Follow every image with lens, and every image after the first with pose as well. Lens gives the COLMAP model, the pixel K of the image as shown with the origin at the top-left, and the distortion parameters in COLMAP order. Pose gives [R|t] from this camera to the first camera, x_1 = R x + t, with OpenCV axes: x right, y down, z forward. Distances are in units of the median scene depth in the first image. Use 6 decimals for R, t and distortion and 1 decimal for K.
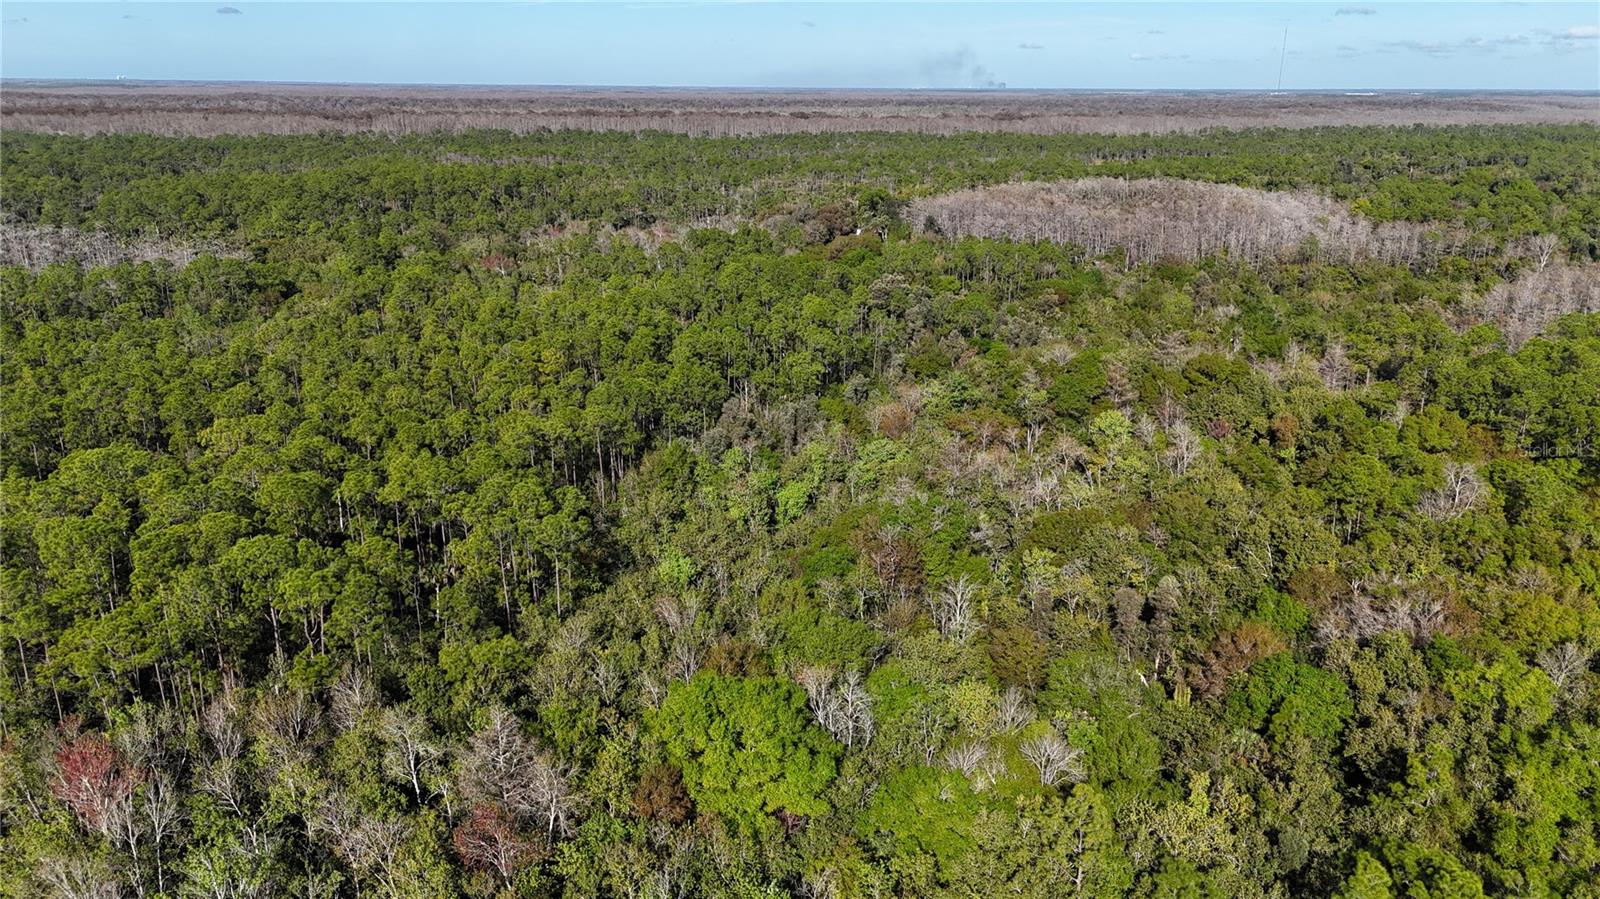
lens RADIAL K [[1183.4, 0, 803.9], [0, 1183.4, 452.9], [0, 0, 1]] dist [0.076531, -0.070191]
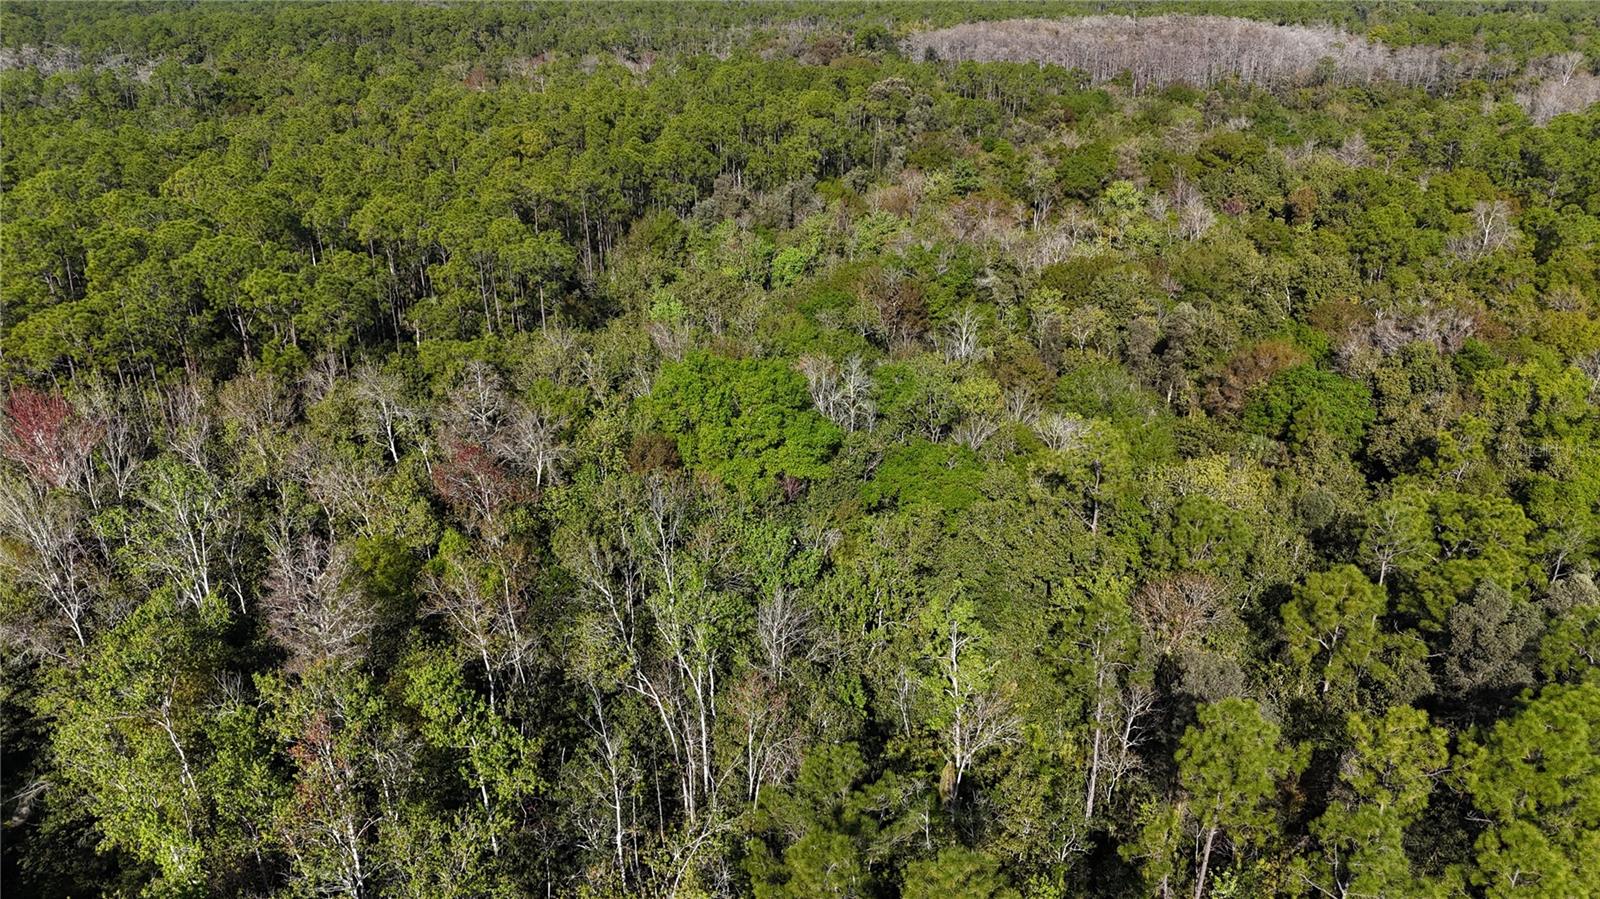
lens RADIAL K [[1183.4, 0, 803.9], [0, 1183.4, 452.9], [0, 0, 1]] dist [0.076531, -0.070191]
pose [[0.999985, -0.002813, 0.004800, -0.002467], [0.002346, 0.995518, 0.094539, 0.095758], [-0.005044, -0.094527, 0.995510, 0.029983]]
